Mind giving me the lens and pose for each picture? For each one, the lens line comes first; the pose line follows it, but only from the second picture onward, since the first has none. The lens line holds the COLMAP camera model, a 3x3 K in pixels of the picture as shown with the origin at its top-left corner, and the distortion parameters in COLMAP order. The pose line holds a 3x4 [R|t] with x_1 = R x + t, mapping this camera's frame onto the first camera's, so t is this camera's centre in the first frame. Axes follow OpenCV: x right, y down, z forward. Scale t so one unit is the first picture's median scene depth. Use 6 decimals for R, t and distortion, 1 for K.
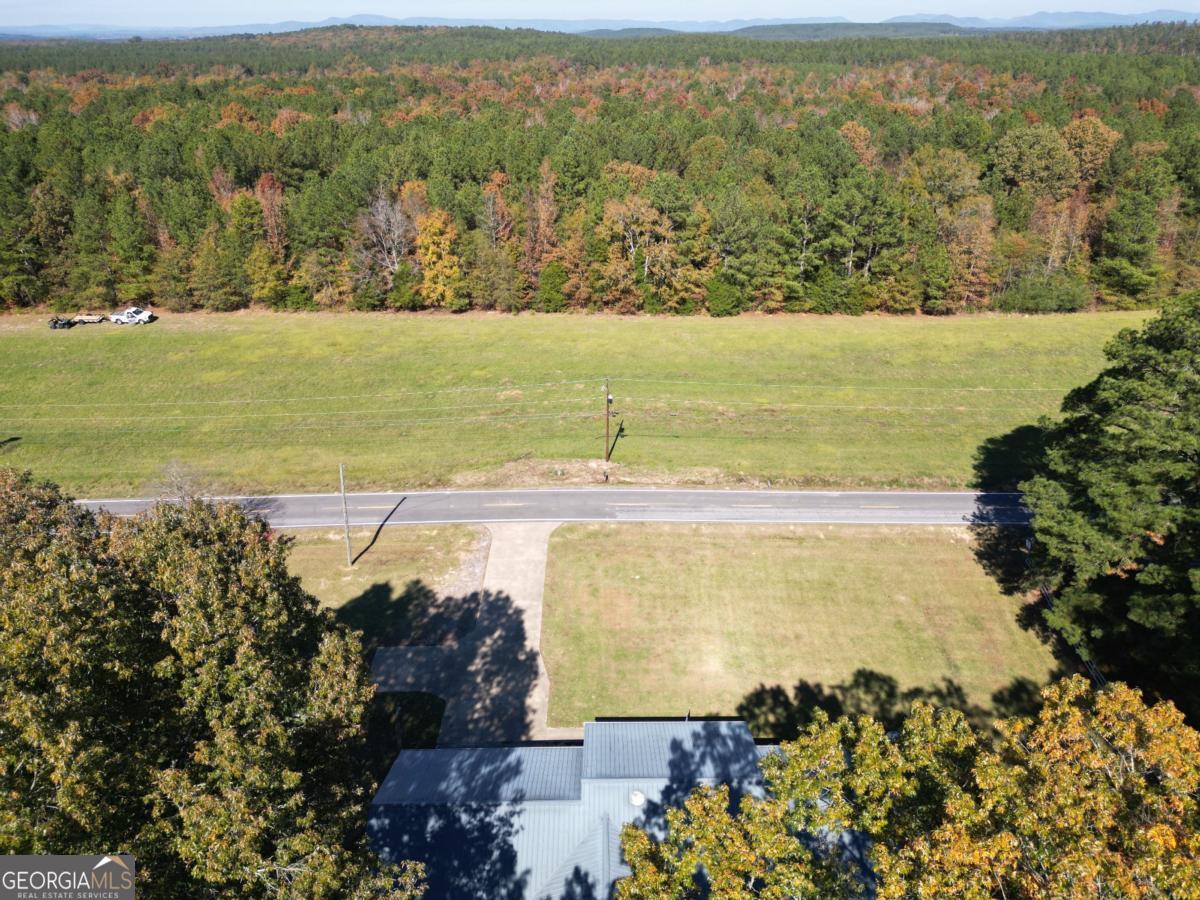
lens RADIAL K [[846.7, 0, 600.0], [0, 846.7, 450.0], [0, 0, 1]] dist [0.003493, -0.000529]
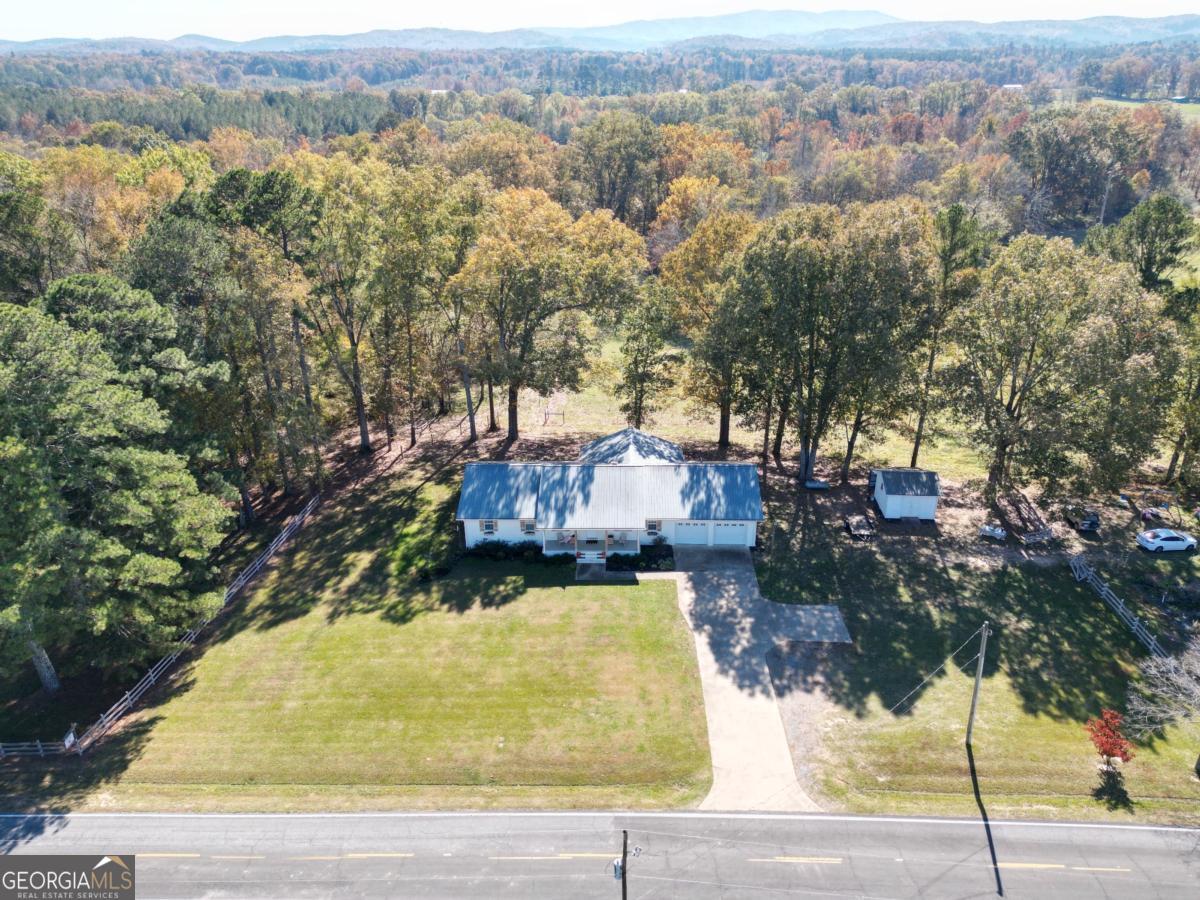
lens RADIAL K [[846.7, 0, 600.0], [0, 846.7, 450.0], [0, 0, 1]] dist [0.003493, -0.000529]
pose [[-0.999635, -0.000027, 0.027016, 0.016939], [0.020828, 0.636088, 0.771335, -0.765683], [-0.017206, 0.771616, -0.635856, 1.566951]]
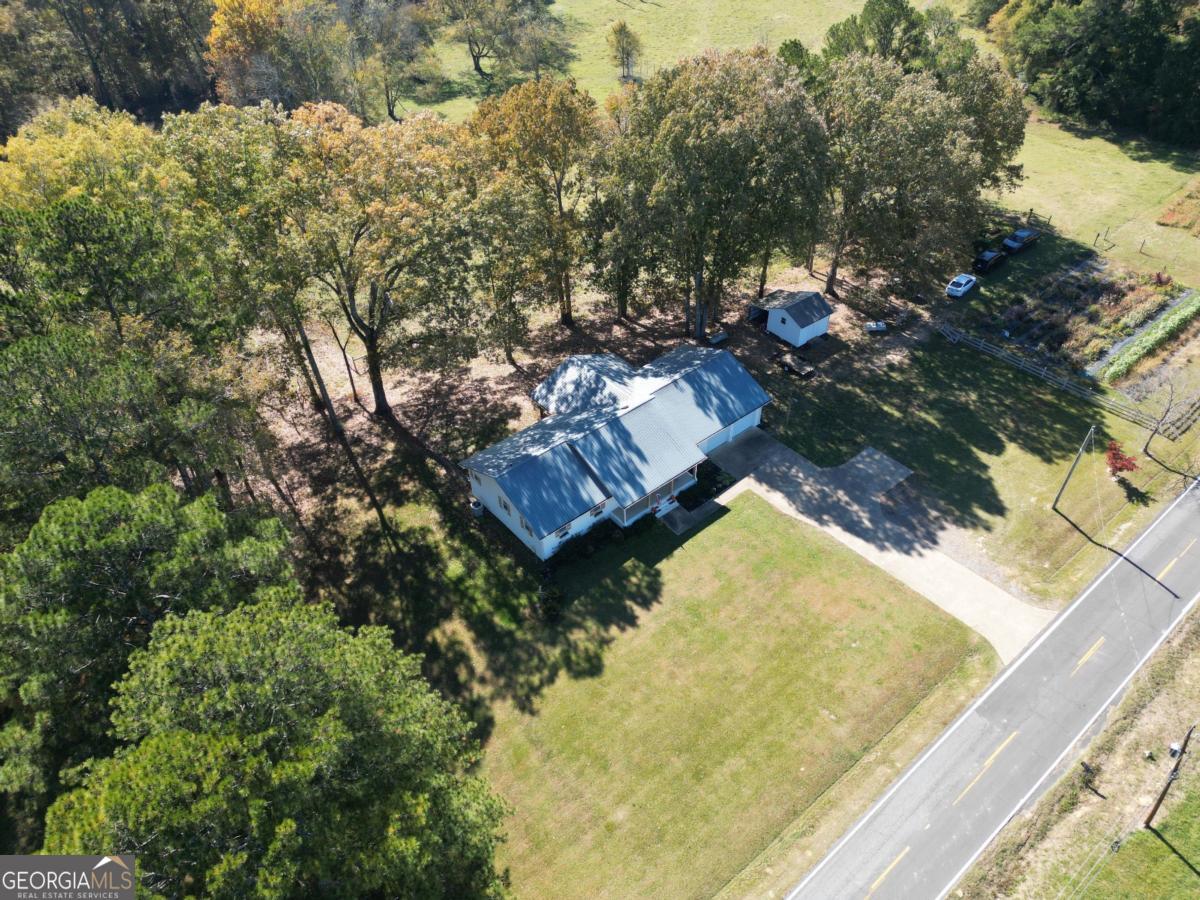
lens RADIAL K [[846.7, 0, 600.0], [0, 846.7, 450.0], [0, 0, 1]] dist [0.003493, -0.000529]
pose [[-0.772495, 0.436060, -0.461631, 0.686323], [-0.248383, 0.461553, 0.851631, -0.762390], [0.584429, 0.772542, -0.248238, 1.070213]]
